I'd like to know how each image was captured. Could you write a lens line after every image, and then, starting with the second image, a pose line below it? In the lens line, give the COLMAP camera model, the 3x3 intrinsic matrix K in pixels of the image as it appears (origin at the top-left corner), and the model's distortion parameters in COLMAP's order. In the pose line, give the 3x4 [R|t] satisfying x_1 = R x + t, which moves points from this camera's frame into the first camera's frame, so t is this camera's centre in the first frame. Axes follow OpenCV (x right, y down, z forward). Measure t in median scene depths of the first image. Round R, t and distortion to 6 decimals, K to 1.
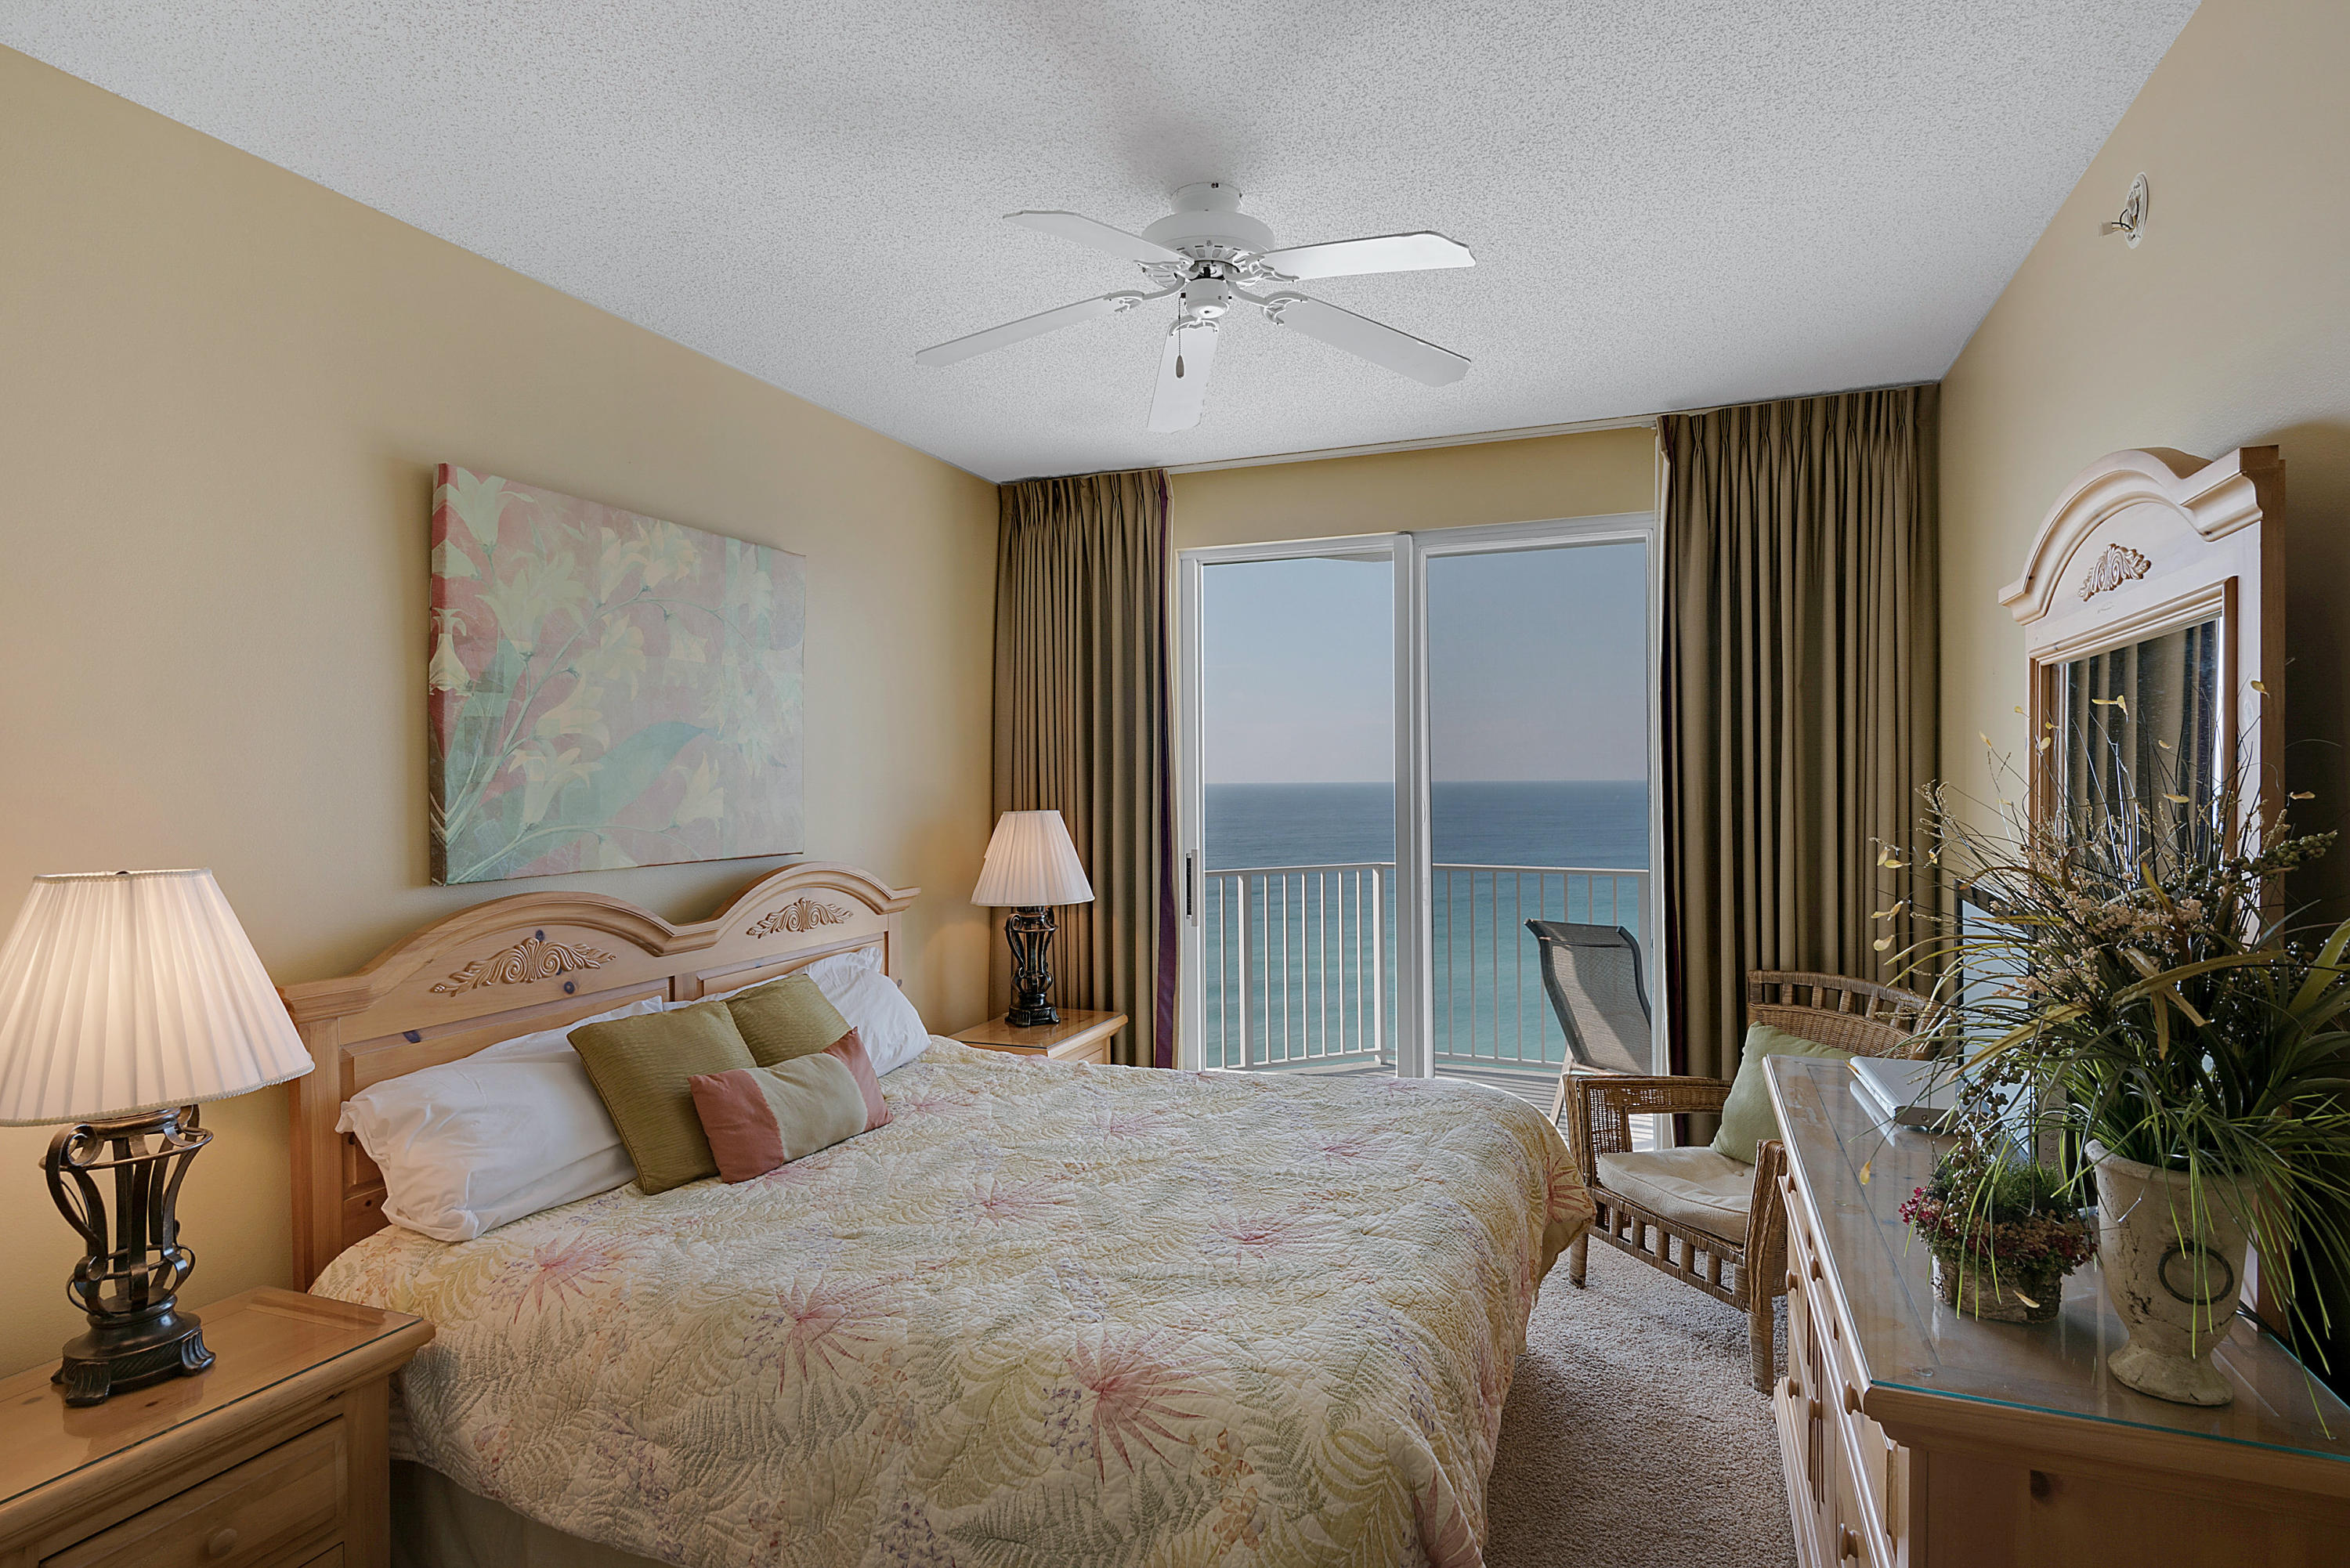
lens RADIAL K [[1215.6, 0, 1177.0], [0, 1215.6, 782.3], [0, 0, 1]] dist [0.002961, -0.000016]
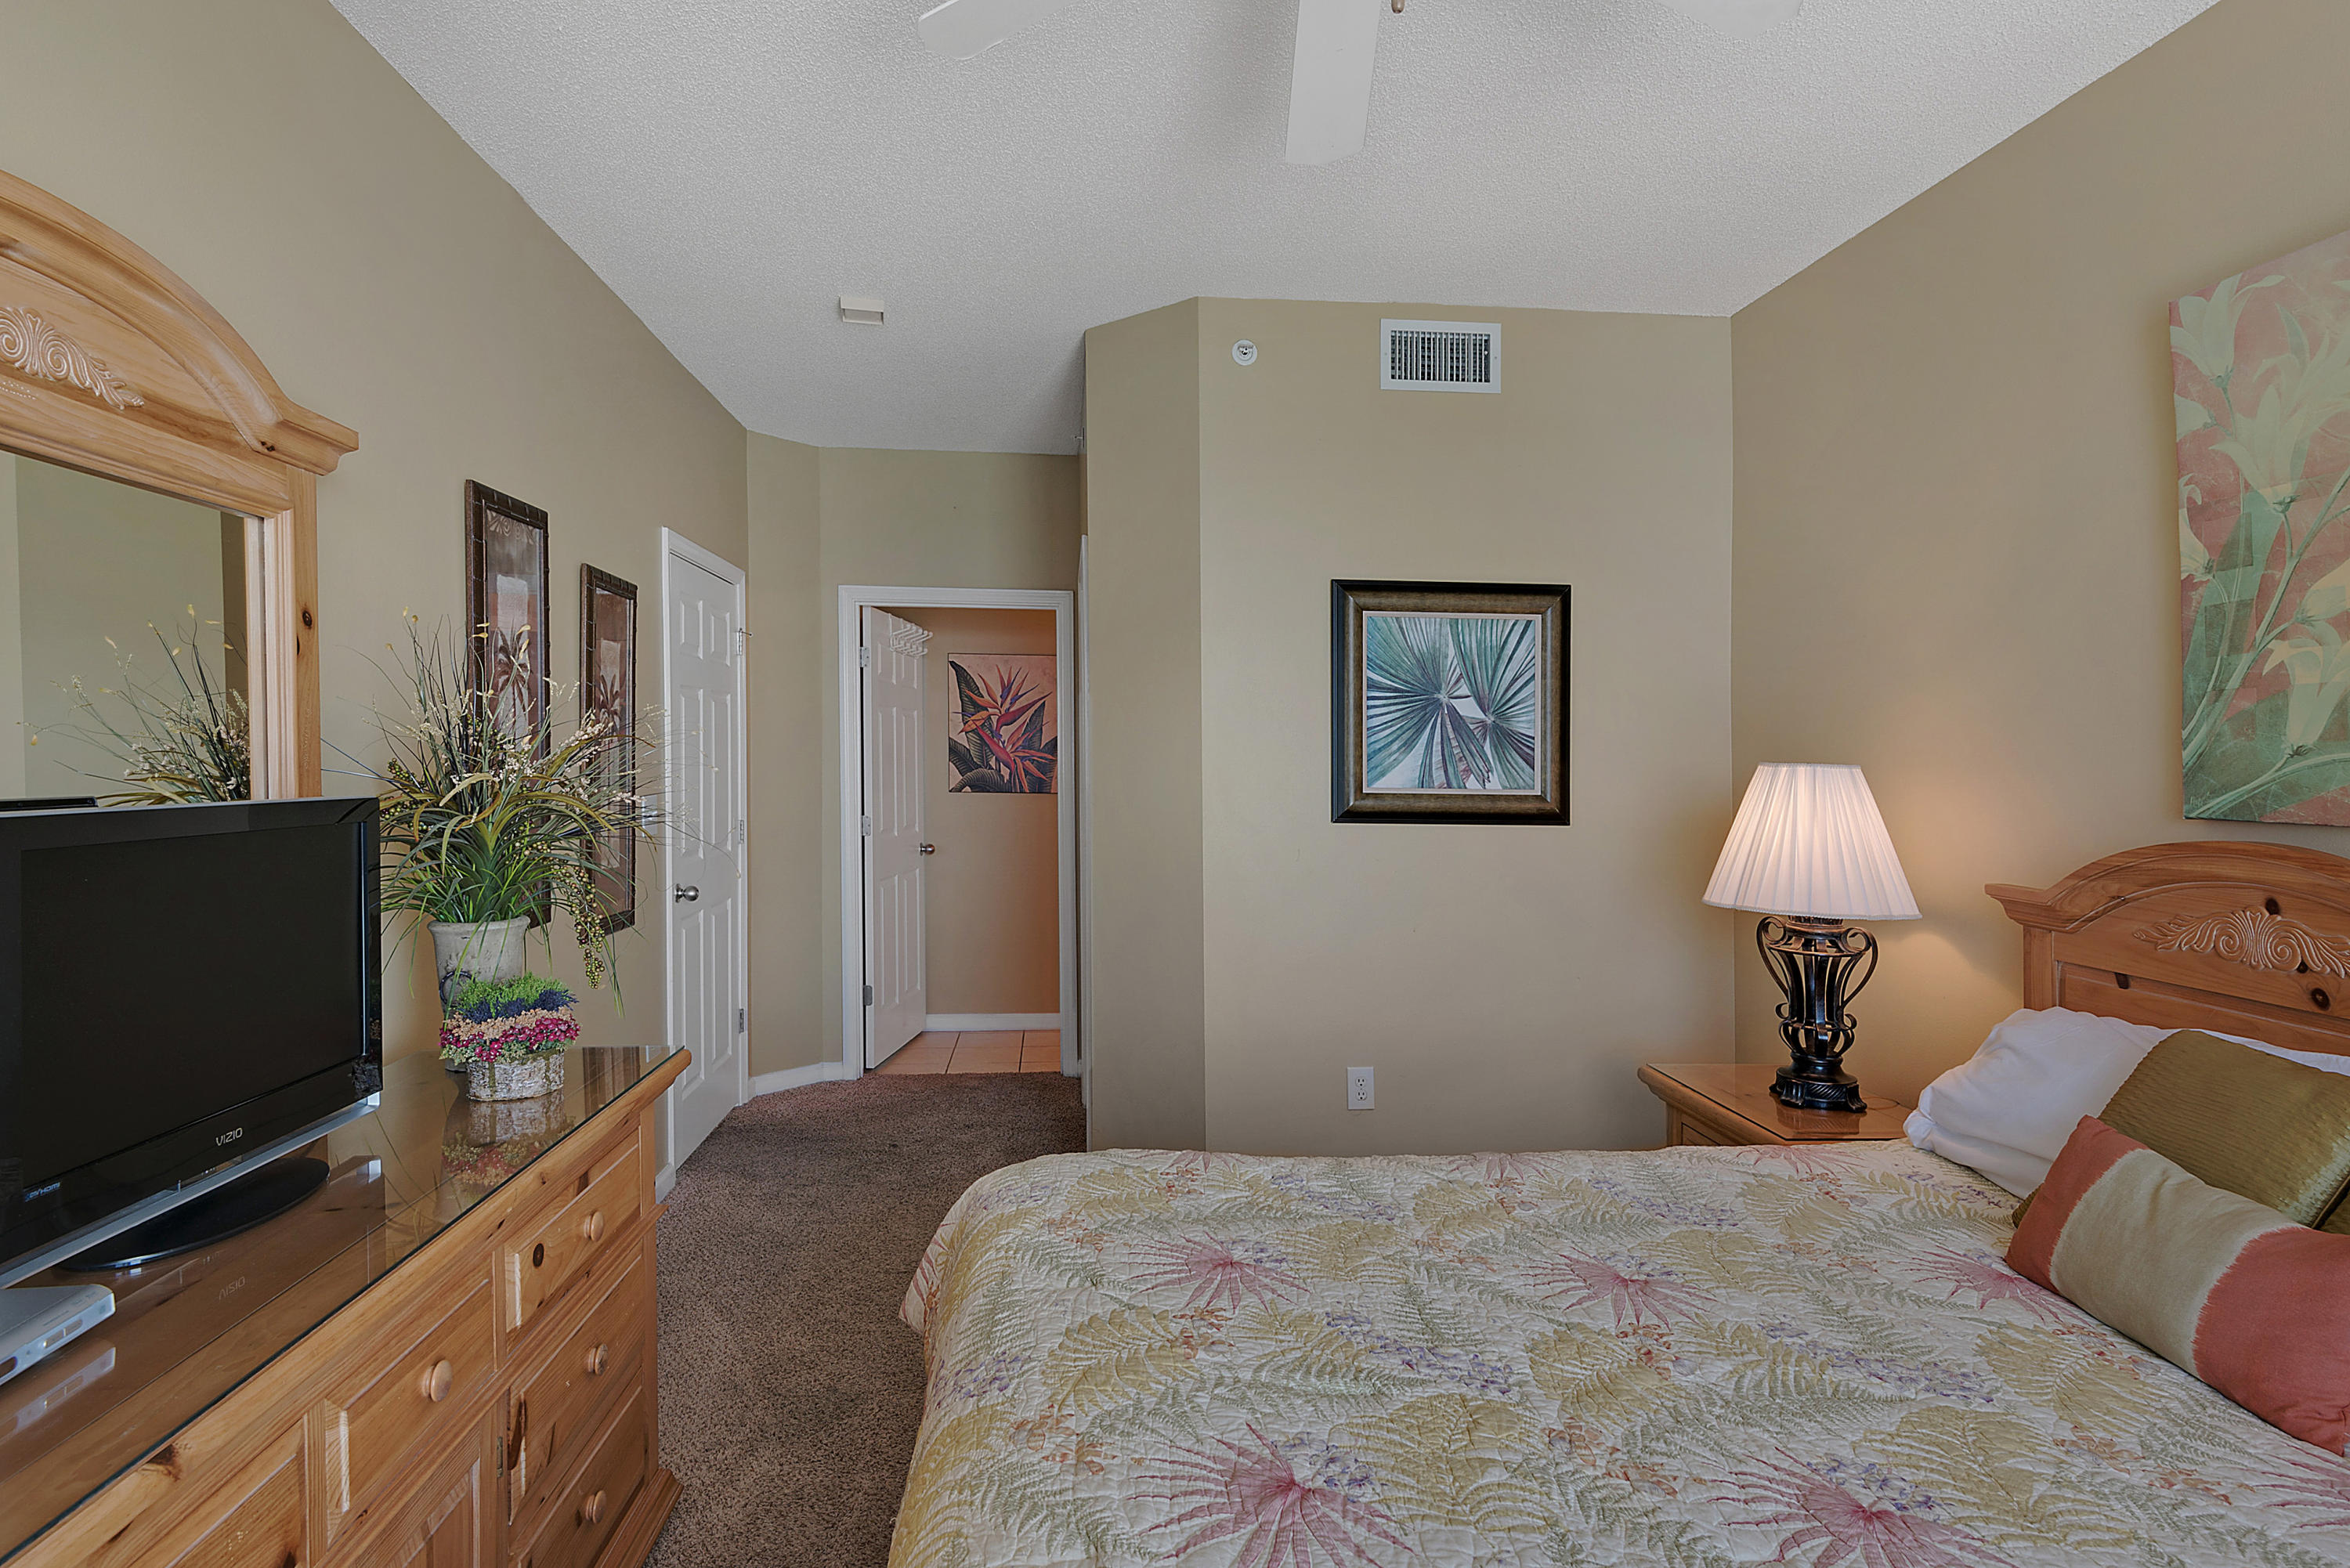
lens RADIAL K [[1313.3, 0, 1180.7], [0, 1313.3, 783.1], [0, 0, 1]] dist [0.031129, -0.004409]
pose [[-0.900347, 0.010996, -0.435033, 0.382888], [0.001747, 0.999764, 0.021655, 0.039382], [0.435168, 0.018737, -0.900154, 1.463152]]
